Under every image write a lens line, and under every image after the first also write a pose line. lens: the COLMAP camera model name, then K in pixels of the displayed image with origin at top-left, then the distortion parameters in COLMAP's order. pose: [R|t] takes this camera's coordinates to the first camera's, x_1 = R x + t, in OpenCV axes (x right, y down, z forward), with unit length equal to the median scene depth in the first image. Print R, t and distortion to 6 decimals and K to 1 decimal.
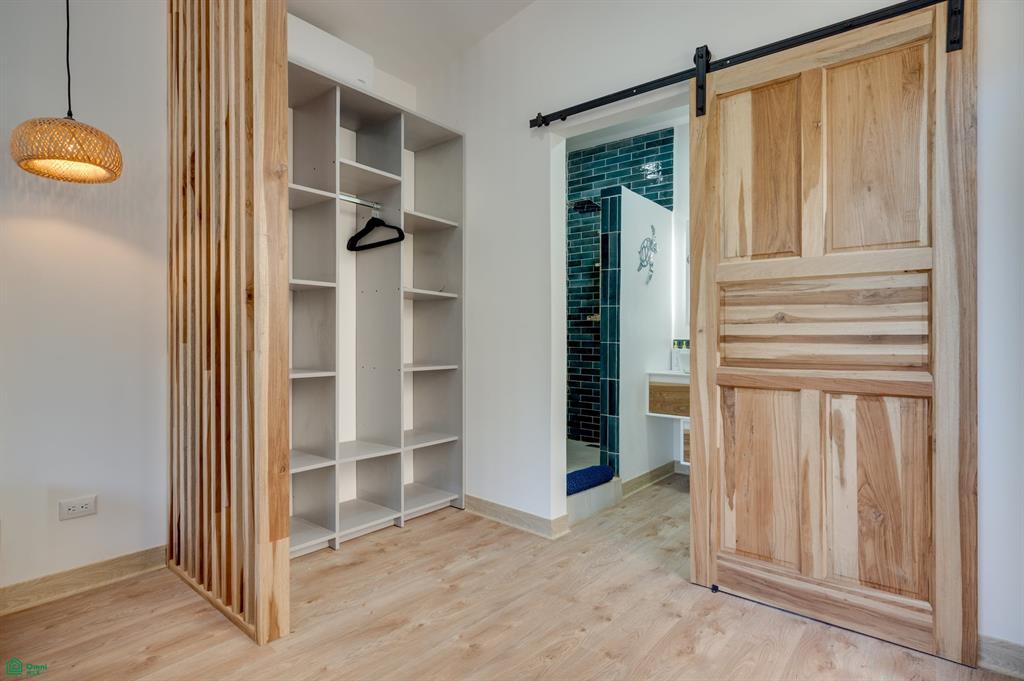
lens RADIAL K [[527.7, 0, 513.6], [0, 527.7, 337.2], [0, 0, 1]] dist [-0.000305, 0.000024]
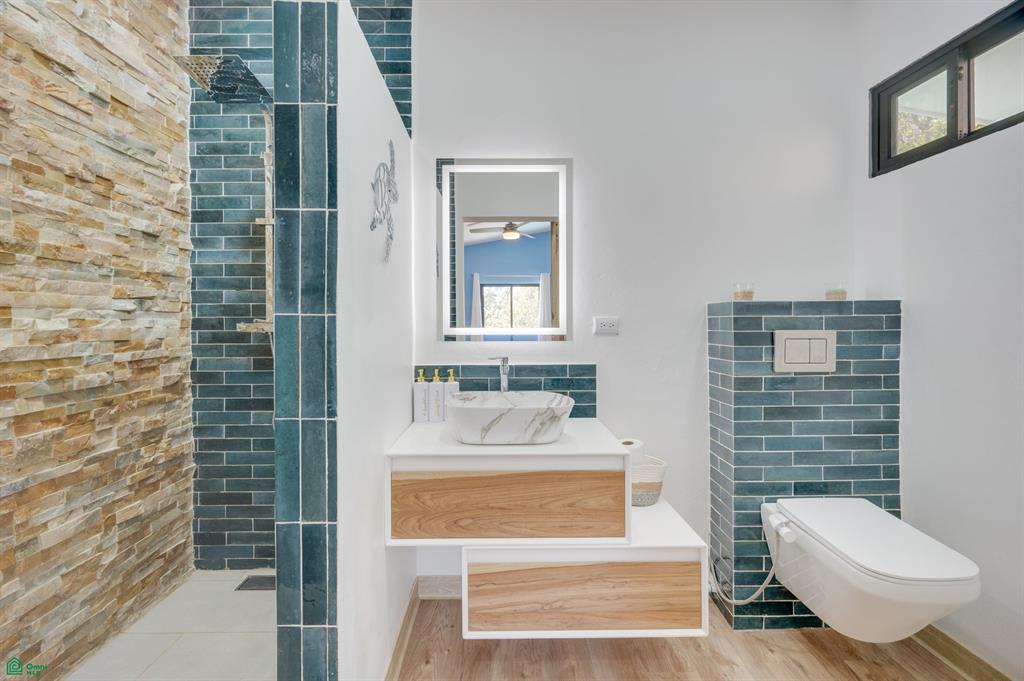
lens RADIAL K [[421.5, 0, 509.2], [0, 421.5, 319.7], [0, 0, 1]] dist [0.000044, -0.000022]
pose [[0.769800, -0.010075, 0.638206, 0.084210], [0.010579, 0.999939, 0.003025, -0.042542], [-0.638197, 0.004423, 0.769860, 0.541482]]
